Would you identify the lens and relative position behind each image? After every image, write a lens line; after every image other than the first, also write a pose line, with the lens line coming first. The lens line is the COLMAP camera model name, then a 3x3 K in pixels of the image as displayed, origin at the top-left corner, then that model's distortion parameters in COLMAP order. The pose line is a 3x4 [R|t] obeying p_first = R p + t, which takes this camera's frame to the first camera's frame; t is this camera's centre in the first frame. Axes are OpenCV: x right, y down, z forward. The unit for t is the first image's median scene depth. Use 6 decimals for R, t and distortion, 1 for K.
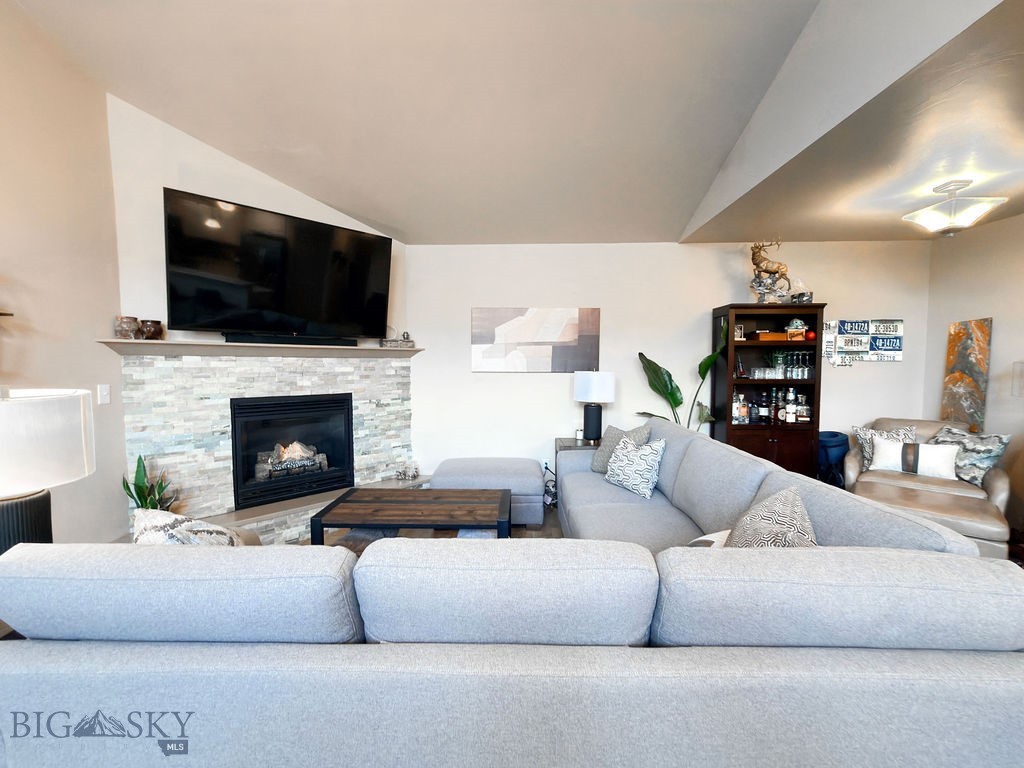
lens RADIAL K [[409.6, 0, 515.6], [0, 409.6, 381.0], [0, 0, 1]] dist [-0.000166, -0.000004]
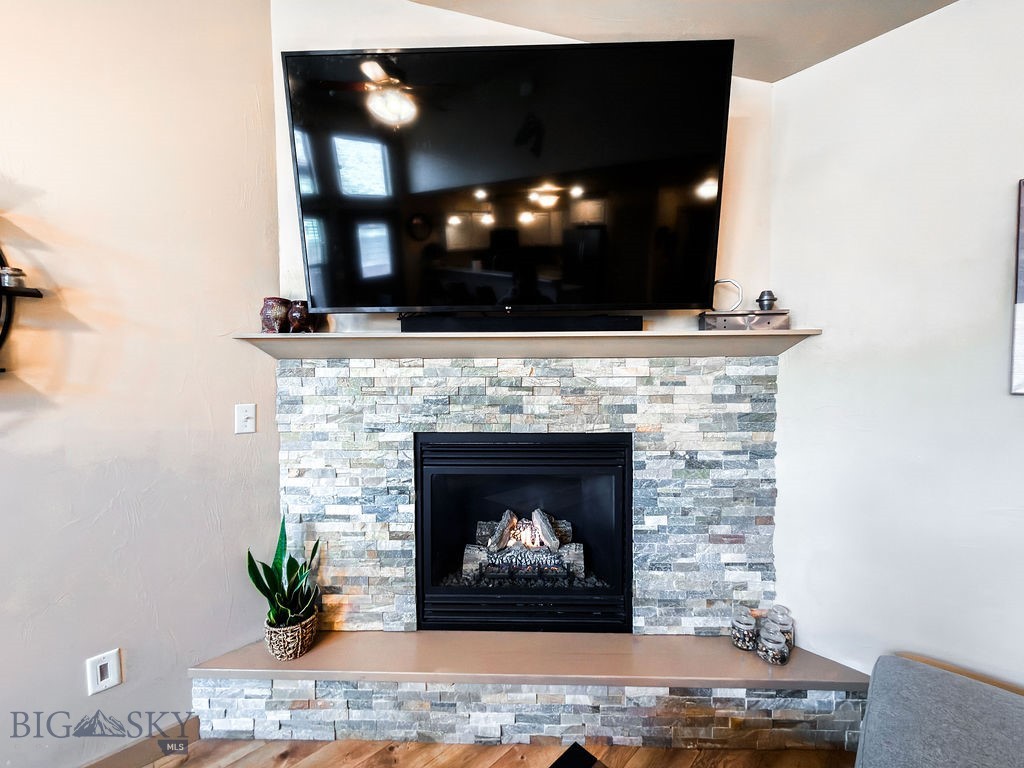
lens RADIAL K [[411.9, 0, 505.4], [0, 411.9, 386.6], [0, 0, 1]] dist [-0.001640, -0.000203]
pose [[0.692553, 0.018124, -0.721139, -0.166136], [-0.025571, 0.999673, 0.000568, -0.020358], [0.720913, 0.018047, 0.692790, 0.582877]]
